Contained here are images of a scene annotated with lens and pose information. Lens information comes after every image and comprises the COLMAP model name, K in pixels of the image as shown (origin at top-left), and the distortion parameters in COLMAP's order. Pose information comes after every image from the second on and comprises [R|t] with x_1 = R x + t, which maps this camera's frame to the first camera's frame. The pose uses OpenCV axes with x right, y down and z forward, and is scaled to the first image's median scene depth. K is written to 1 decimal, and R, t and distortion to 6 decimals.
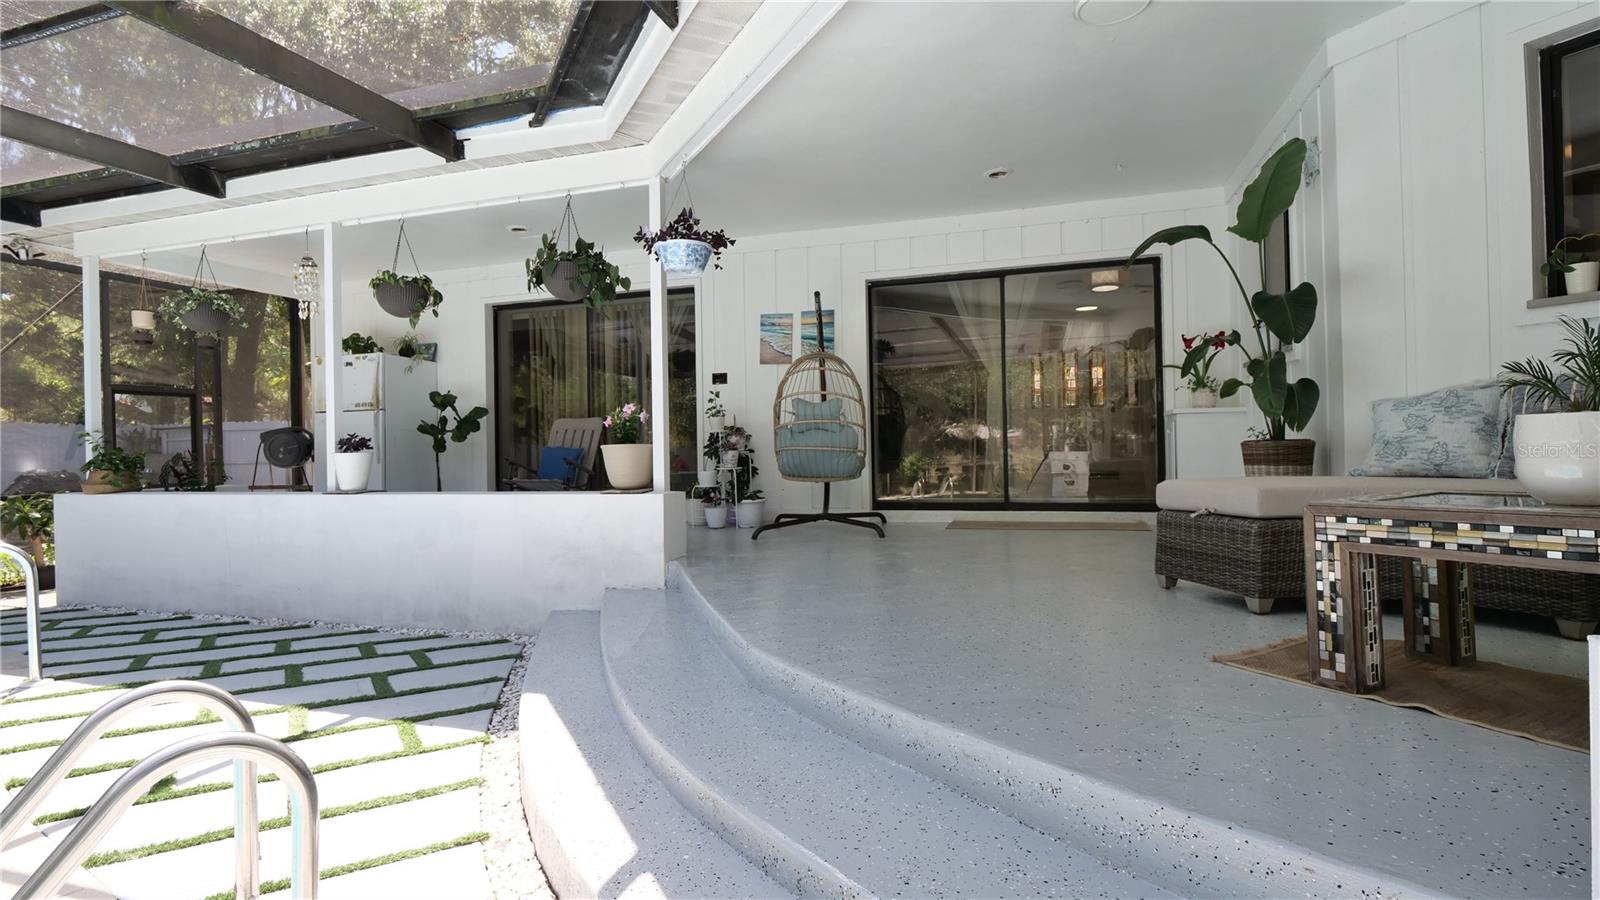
lens RADIAL K [[793.6, 0, 800.0], [0, 793.6, 450.0], [0, 0, 1]] dist [-0.004809, -0.001514]
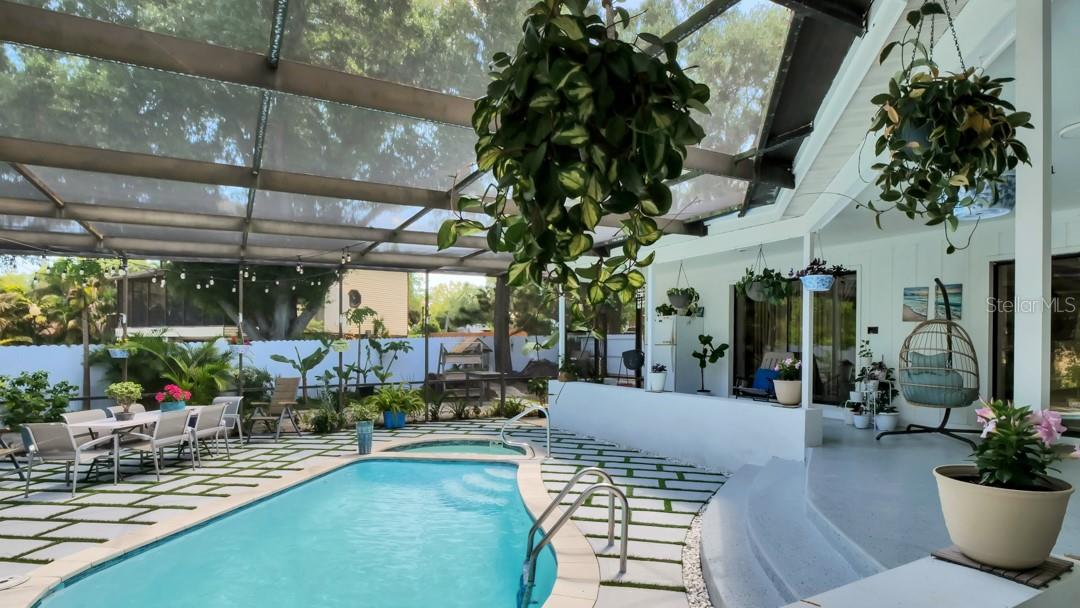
lens RADIAL K [[546.8, 0, 536.9], [0, 546.8, 354.3], [0, 0, 1]] dist [-0.006049, -0.001011]
pose [[0.726763, 0.029865, -0.686239, 0.174994], [-0.016178, 0.999521, 0.026366, -0.070367], [0.686698, -0.008060, 0.726898, -0.245401]]
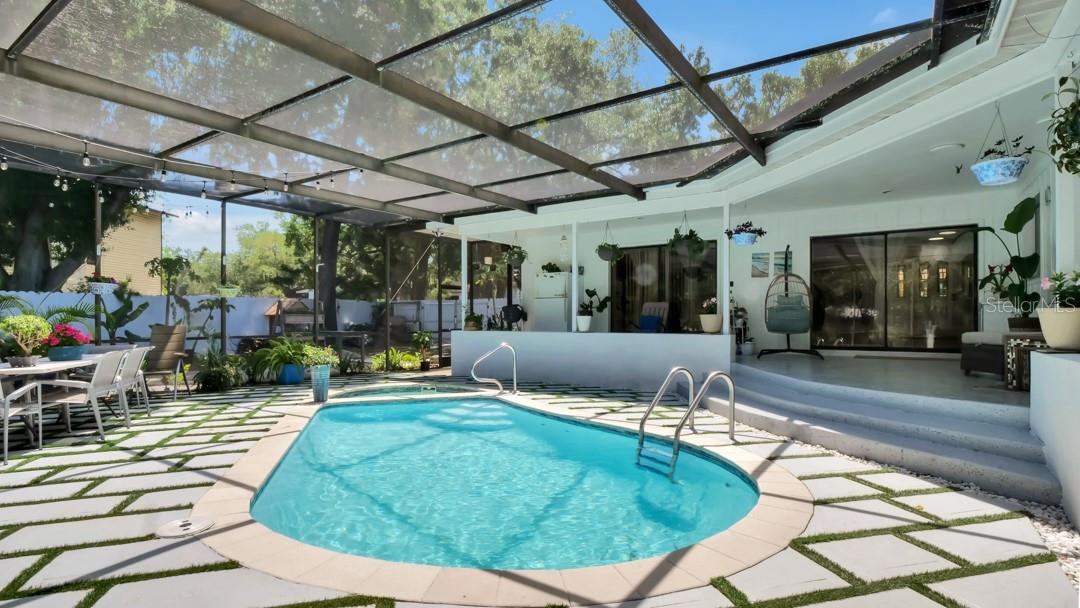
lens RADIAL K [[519.6, 0, 554.9], [0, 519.6, 325.7], [0, 0, 1]] dist [-0.004061, -0.000685]
pose [[0.958529, 0.023059, -0.284062, -0.173857], [-0.019641, 0.999696, 0.014876, 0.009547], [0.284319, -0.008680, 0.958690, -0.506538]]
